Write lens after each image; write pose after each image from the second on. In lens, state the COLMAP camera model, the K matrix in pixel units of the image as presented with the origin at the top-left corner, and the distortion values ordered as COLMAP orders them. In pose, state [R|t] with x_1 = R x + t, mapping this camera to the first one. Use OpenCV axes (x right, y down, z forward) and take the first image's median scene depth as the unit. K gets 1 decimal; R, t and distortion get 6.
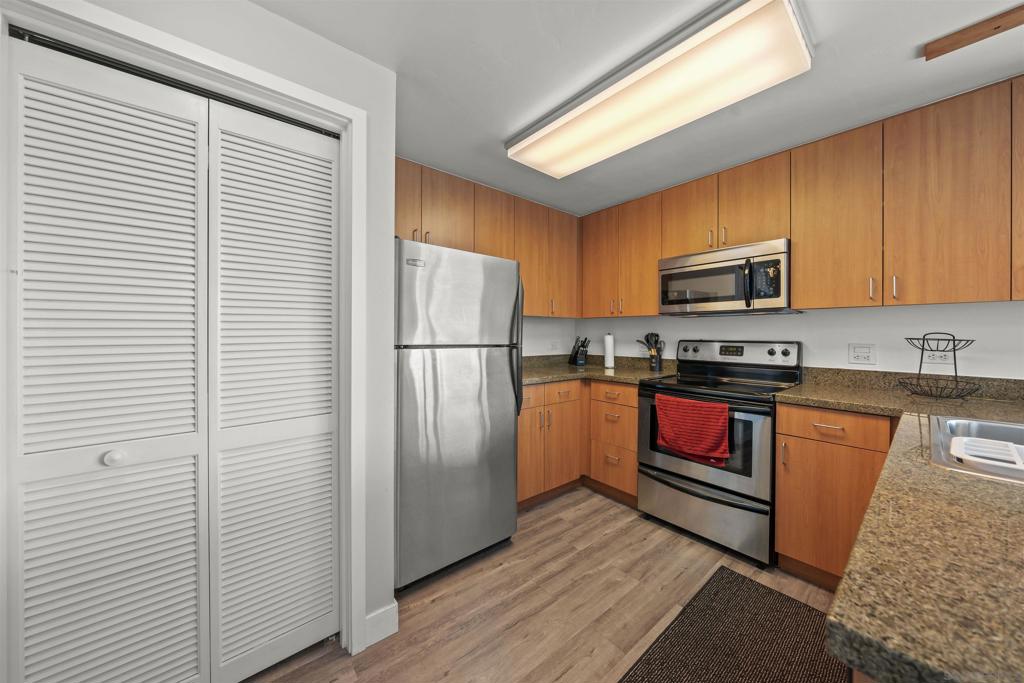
lens RADIAL K [[348.6, 0, 513.5], [0, 348.6, 336.1], [0, 0, 1]] dist [-0.008768, 0.000053]
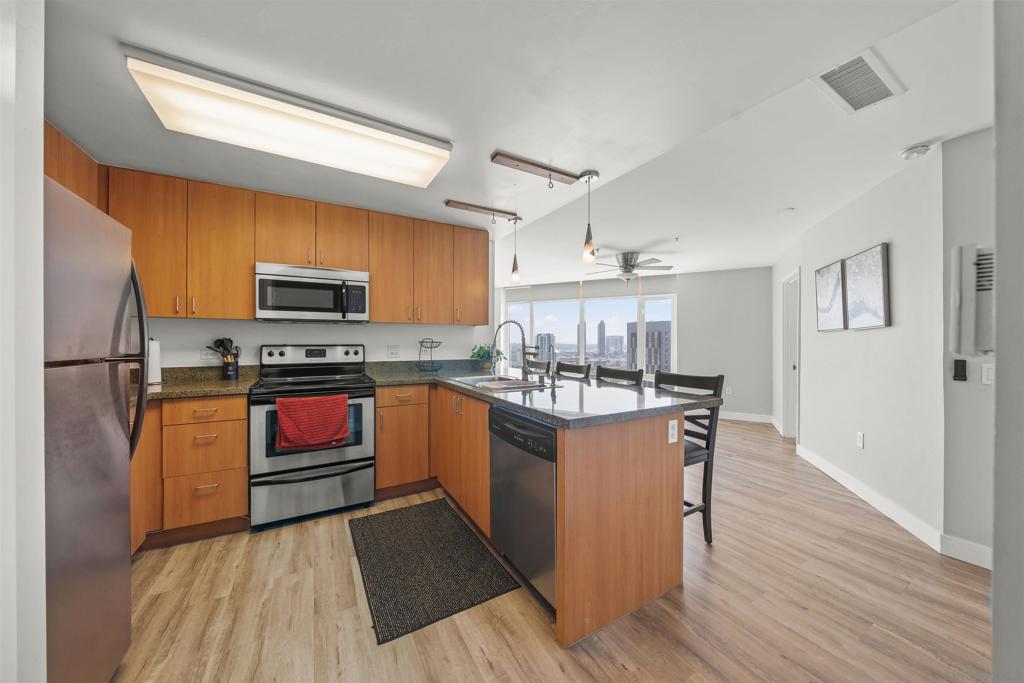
lens RADIAL K [[348.6, 0, 508.6], [0, 348.6, 339.6], [0, 0, 1]] dist [-0.008768, 0.000053]
pose [[0.168634, -0.004223, 0.985670, -0.517367], [0.003540, 0.999987, 0.003678, -0.007292], [-0.985672, 0.002869, 0.168646, 0.182505]]
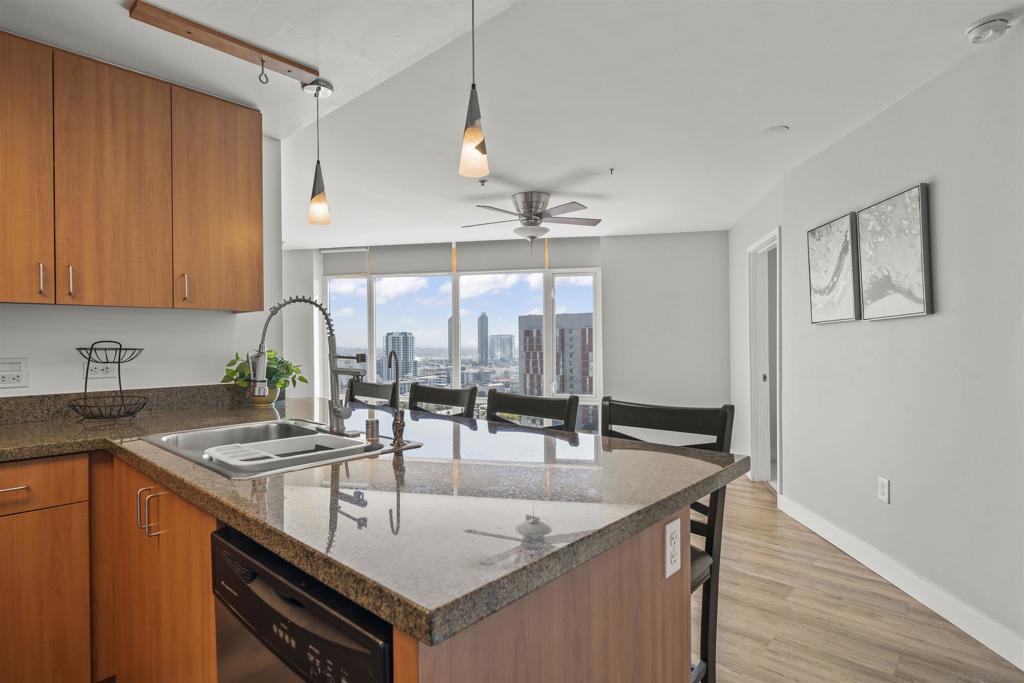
lens RADIAL K [[525.5, 0, 508.1], [0, 525.5, 342.7], [0, 0, 1]] dist [-0.000362, -0.001451]
pose [[-0.138873, -0.007169, 0.990284, -0.132882], [0.013360, 0.999869, 0.009112, -0.003498], [-0.990220, 0.014496, -0.138759, 0.177370]]
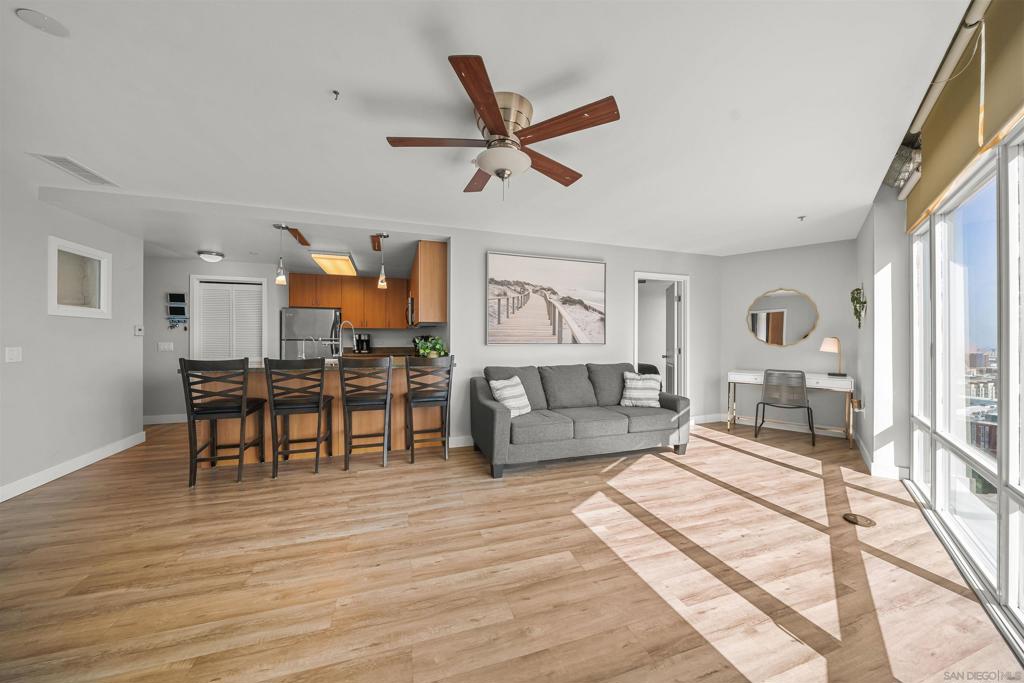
lens RADIAL K [[348.6, 0, 511.3], [0, 348.6, 339.4], [0, 0, 1]] dist [-0.008768, 0.000053]
pose [[0.933456, 0.001286, -0.358690, 2.289307], [-0.002704, 0.999990, -0.003453, 0.036934], [0.358682, 0.004193, 0.933450, -1.063727]]
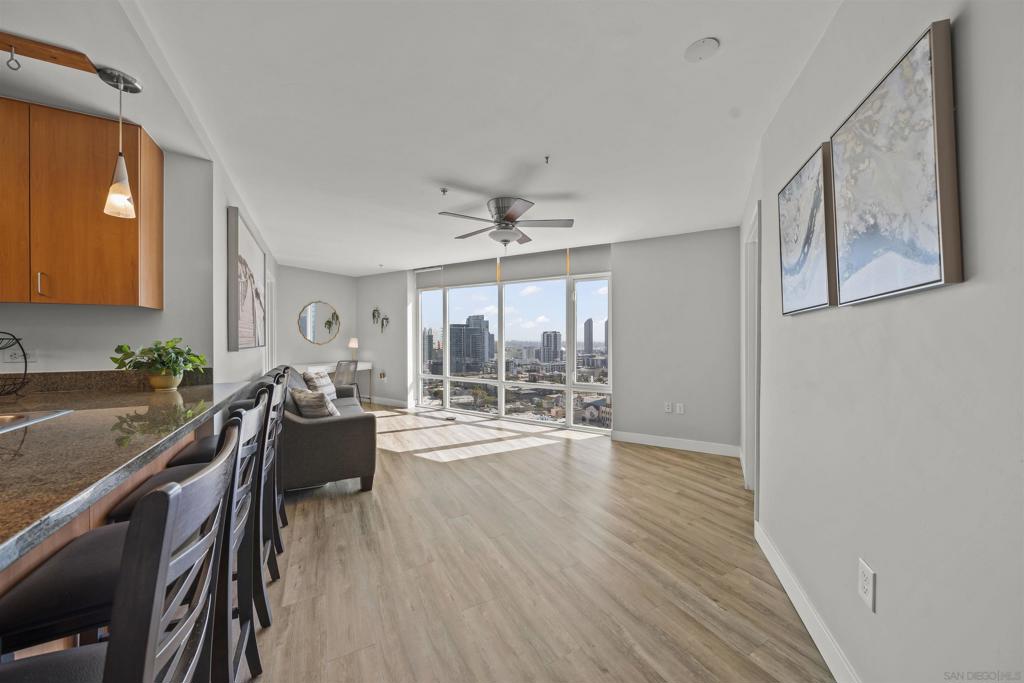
lens RADIAL K [[348.6, 0, 512.9], [0, 348.6, 340.0], [0, 0, 1]] dist [-0.008768, 0.000053]
pose [[0.181761, -0.011683, 0.983273, 0.450566], [0.006388, 0.999922, 0.010700, 0.011335], [-0.983322, 0.004336, 0.181822, -0.524387]]
